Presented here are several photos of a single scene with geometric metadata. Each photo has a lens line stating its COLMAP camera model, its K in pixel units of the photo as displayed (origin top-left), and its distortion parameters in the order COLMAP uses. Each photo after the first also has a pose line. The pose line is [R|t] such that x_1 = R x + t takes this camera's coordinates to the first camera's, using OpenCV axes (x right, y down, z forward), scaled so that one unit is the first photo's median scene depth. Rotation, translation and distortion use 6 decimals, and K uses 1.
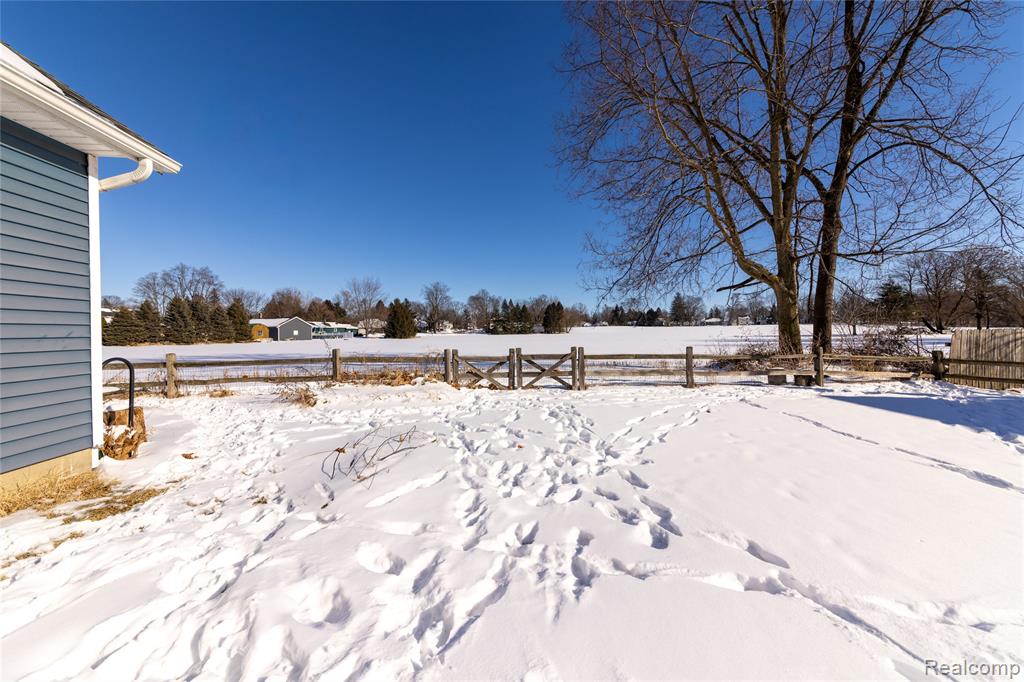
lens RADIAL K [[366.7, 0, 516.9], [0, 366.7, 336.3], [0, 0, 1]] dist [0.000132, 0.000037]
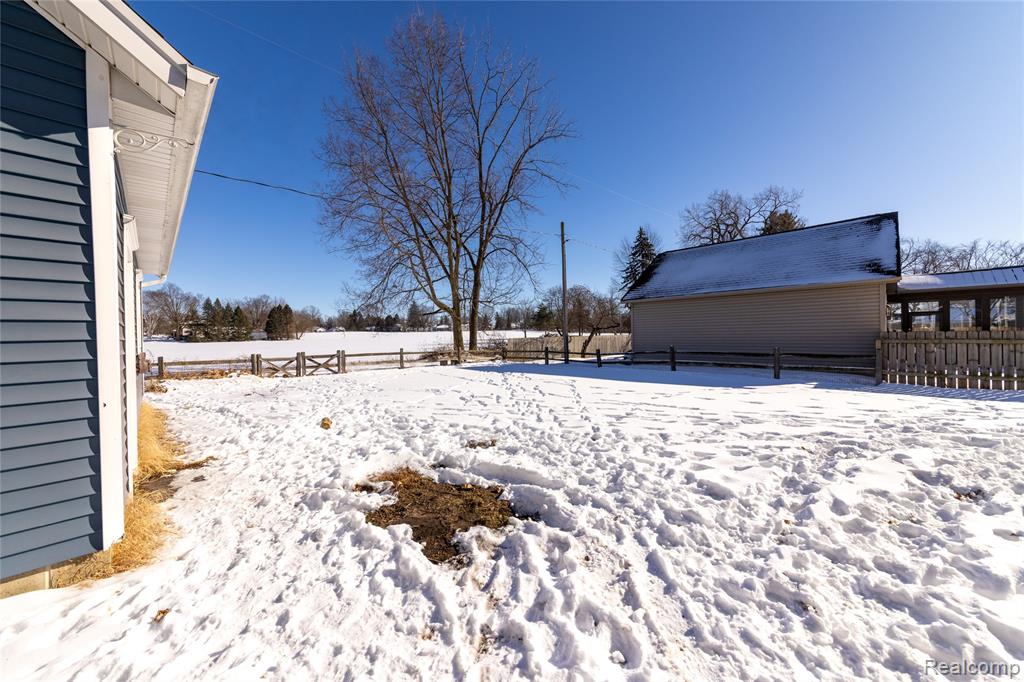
lens RADIAL K [[366.7, 0, 516.9], [0, 366.7, 336.3], [0, 0, 1]] dist [0.000132, 0.000037]
pose [[0.775541, -0.007193, 0.631256, -0.194625], [0.015903, 0.999840, -0.008144, -0.006985], [-0.631097, 0.016355, 0.775532, -0.611478]]
